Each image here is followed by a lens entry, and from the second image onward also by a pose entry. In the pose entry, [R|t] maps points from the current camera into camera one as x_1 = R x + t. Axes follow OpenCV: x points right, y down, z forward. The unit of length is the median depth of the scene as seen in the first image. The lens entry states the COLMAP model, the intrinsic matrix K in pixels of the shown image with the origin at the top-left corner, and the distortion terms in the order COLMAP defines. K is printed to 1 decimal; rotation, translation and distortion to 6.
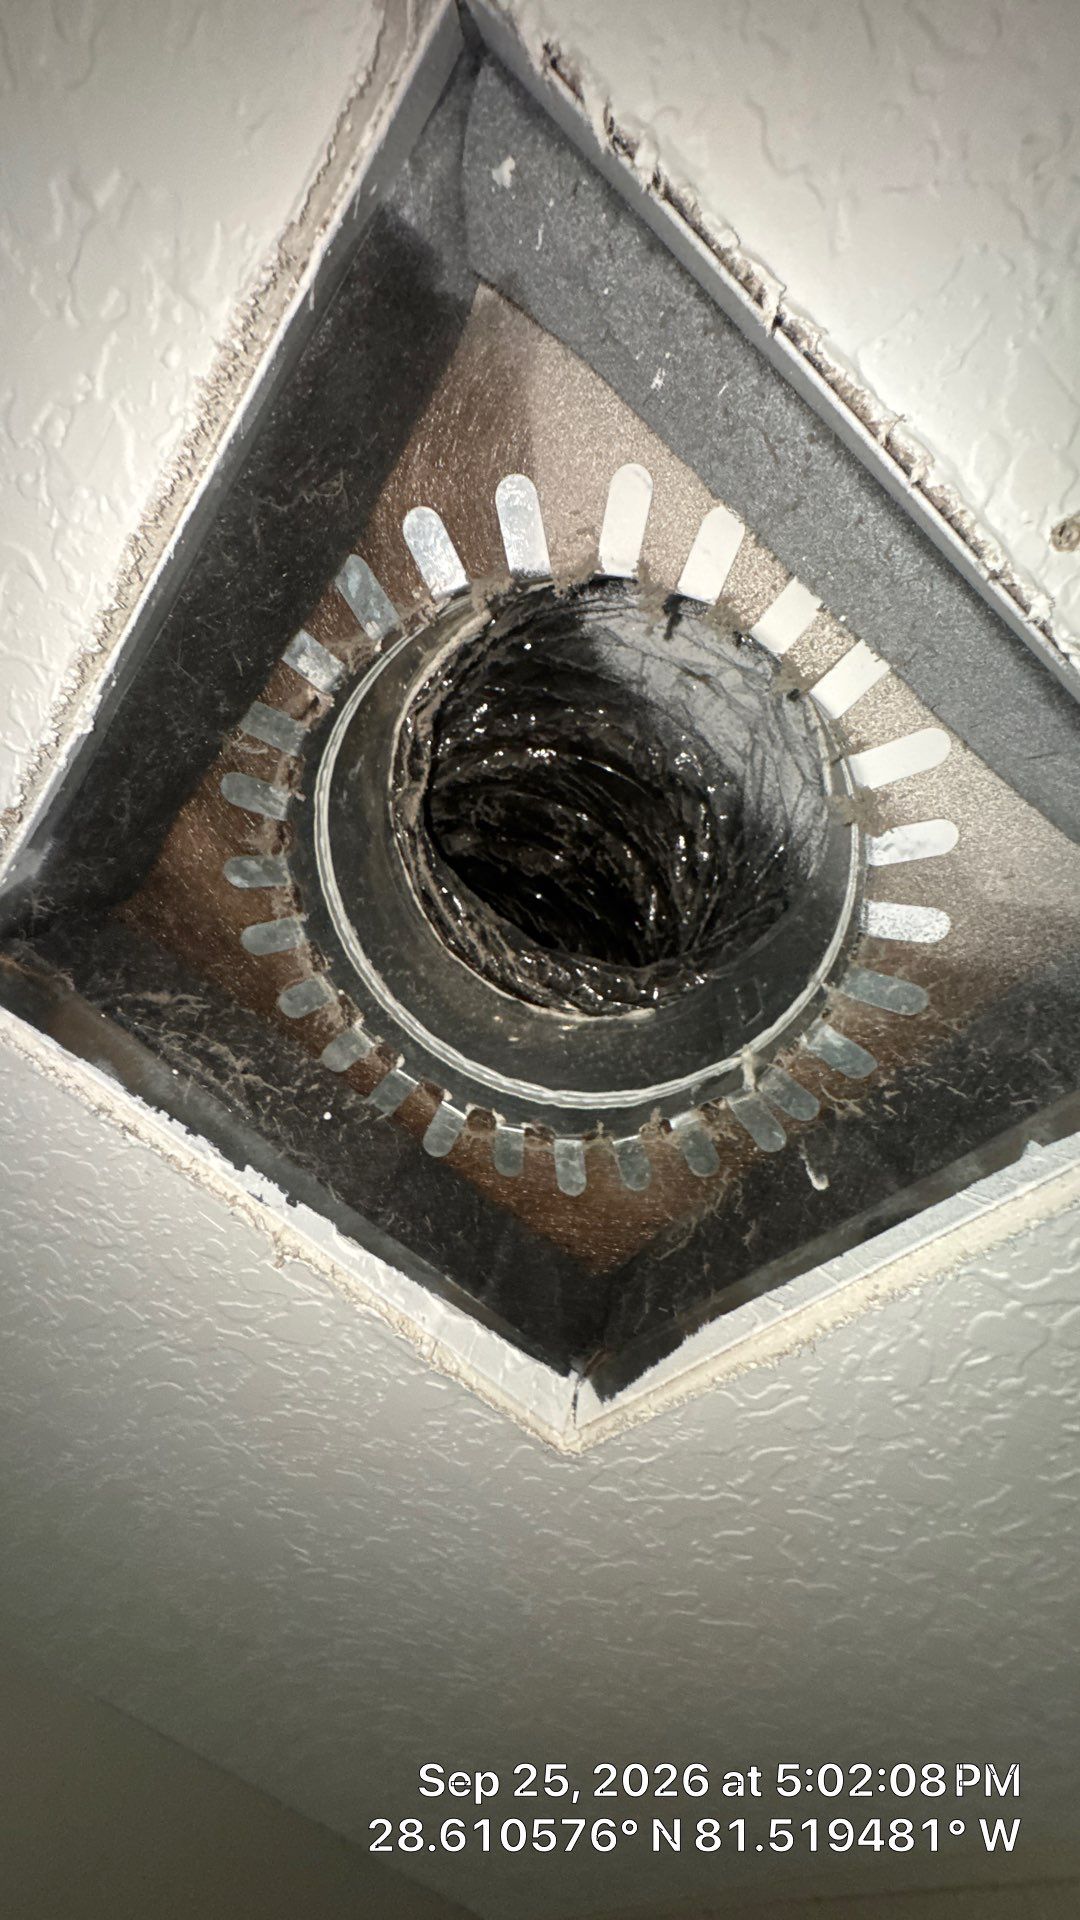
lens RADIAL K [[768.0, 0, 540.1], [0, 768.0, 962.8], [0, 0, 1]] dist [-0.018388, -0.000638]
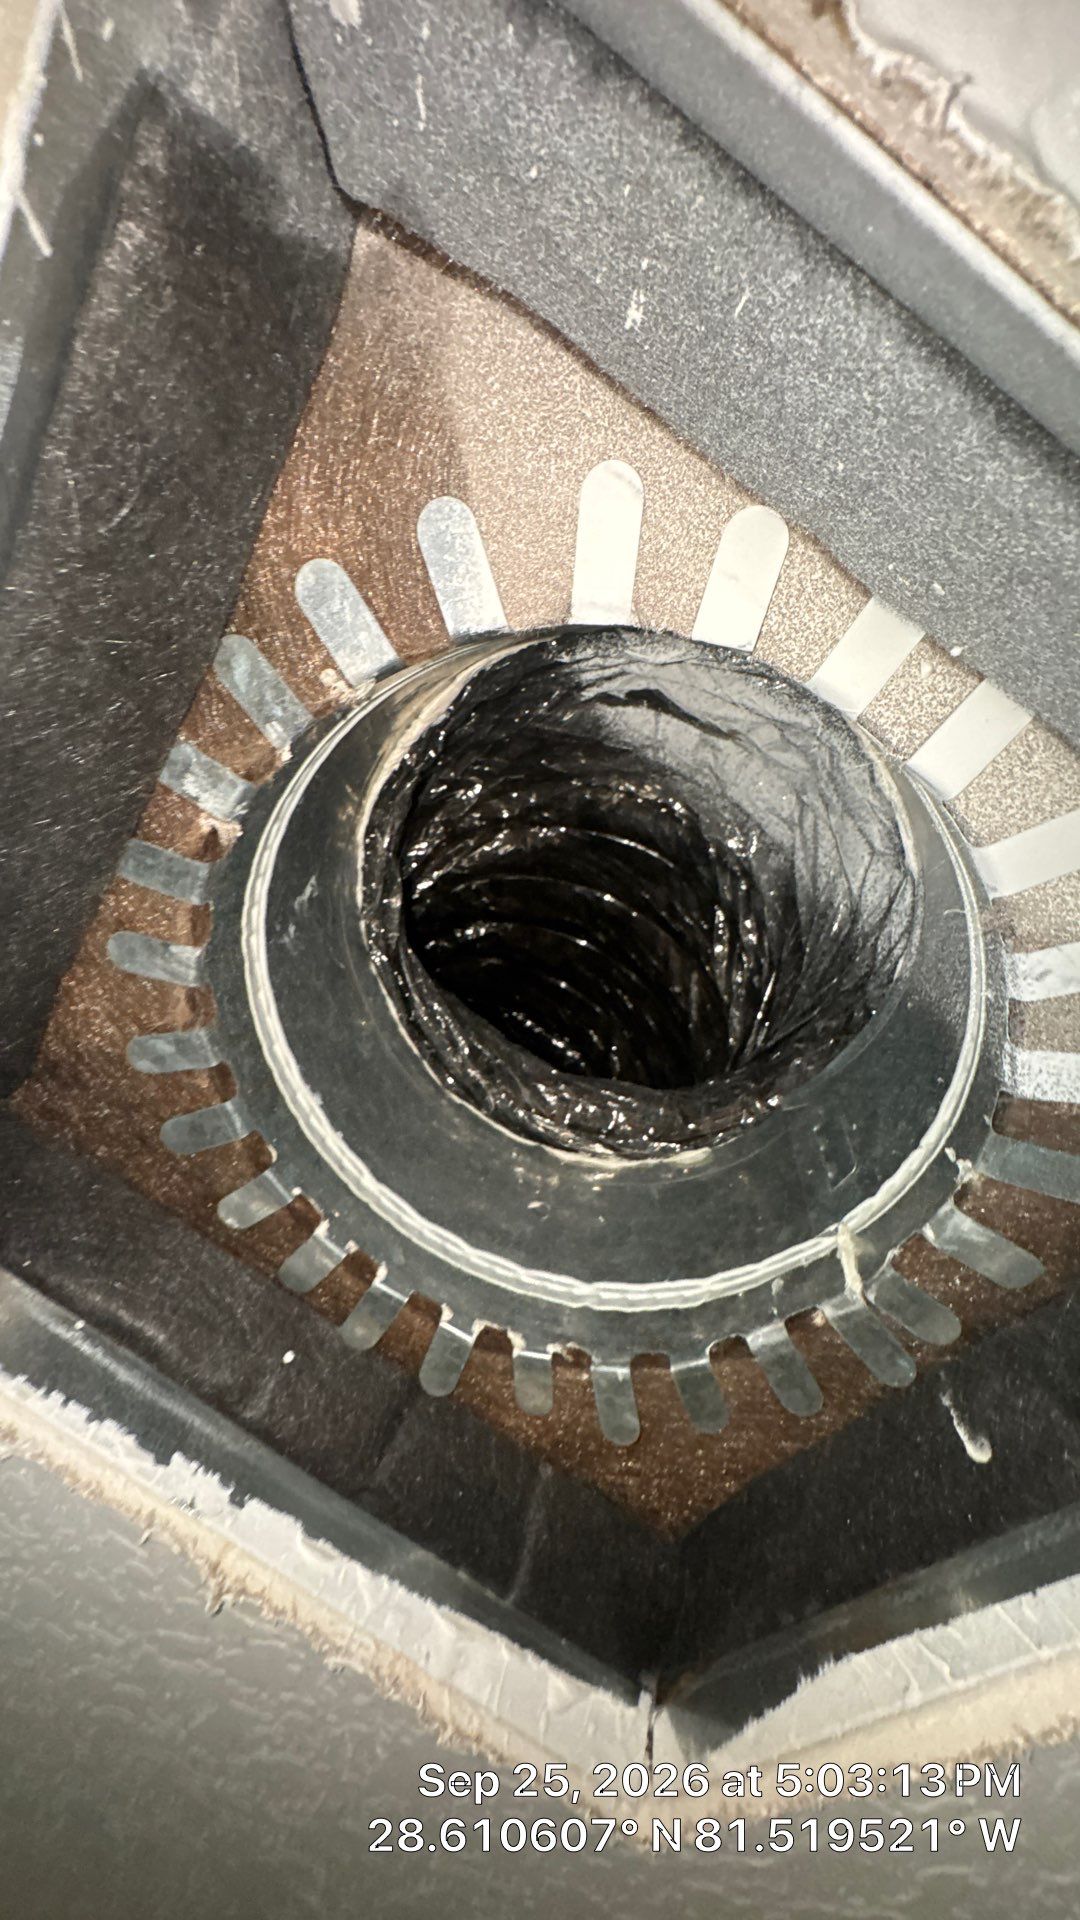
lens RADIAL K [[768.0, 0, 539.7], [0, 768.0, 960.7], [0, 0, 1]] dist [-0.018388, -0.000638]
pose [[0.995304, -0.082087, -0.051296, 0.043427], [0.078510, 0.994575, -0.068248, -0.131276], [0.056620, 0.063900, 0.996349, 0.264977]]
